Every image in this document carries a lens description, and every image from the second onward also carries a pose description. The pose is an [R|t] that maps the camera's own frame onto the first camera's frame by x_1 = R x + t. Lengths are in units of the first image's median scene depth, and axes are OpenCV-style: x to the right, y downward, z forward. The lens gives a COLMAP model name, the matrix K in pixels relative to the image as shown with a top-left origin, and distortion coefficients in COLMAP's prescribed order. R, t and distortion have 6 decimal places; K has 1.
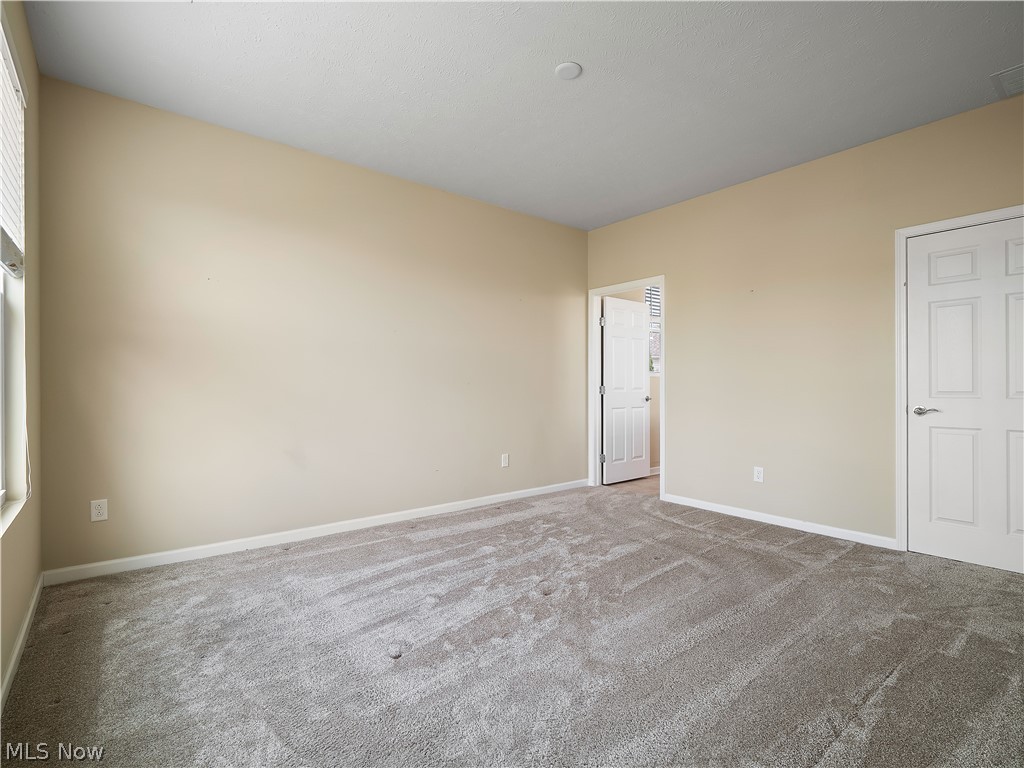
lens RADIAL K [[500.7, 0, 514.1], [0, 500.7, 379.2], [0, 0, 1]] dist [-0.000415, -0.001940]
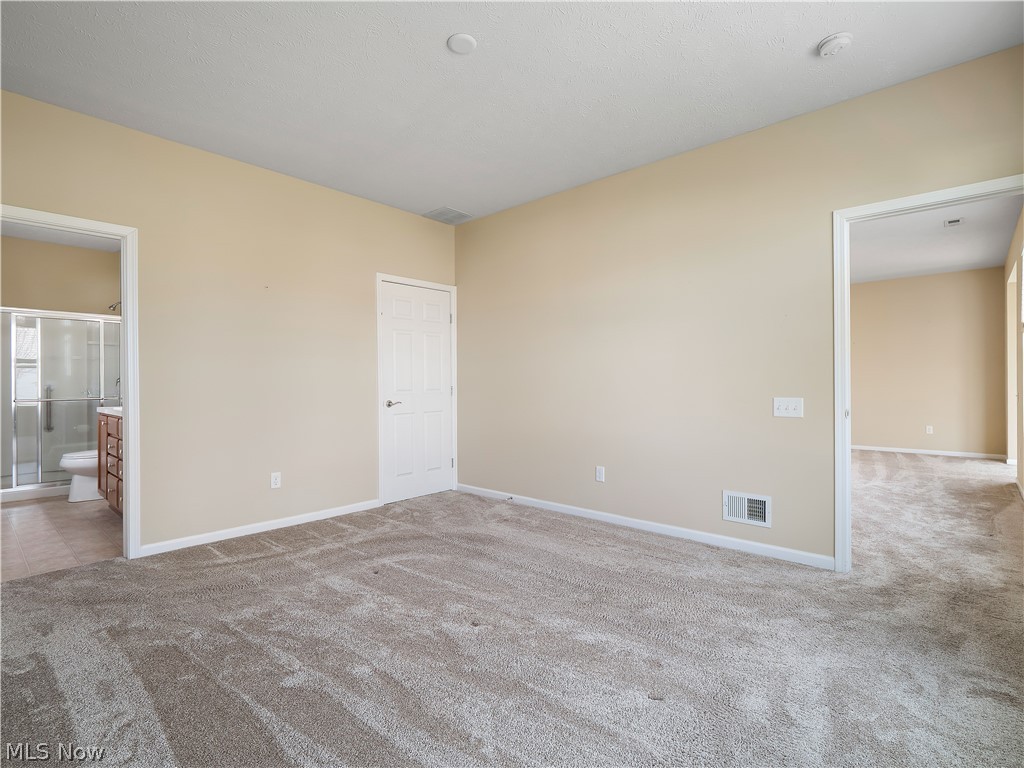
lens RADIAL K [[500.7, 0, 514.1], [0, 500.7, 379.2], [0, 0, 1]] dist [-0.000415, -0.001940]
pose [[-0.145255, 0.004680, 0.989383, -0.638266], [-0.006083, 0.999966, -0.005624, -0.001572], [-0.989376, -0.006836, -0.145222, 0.823662]]
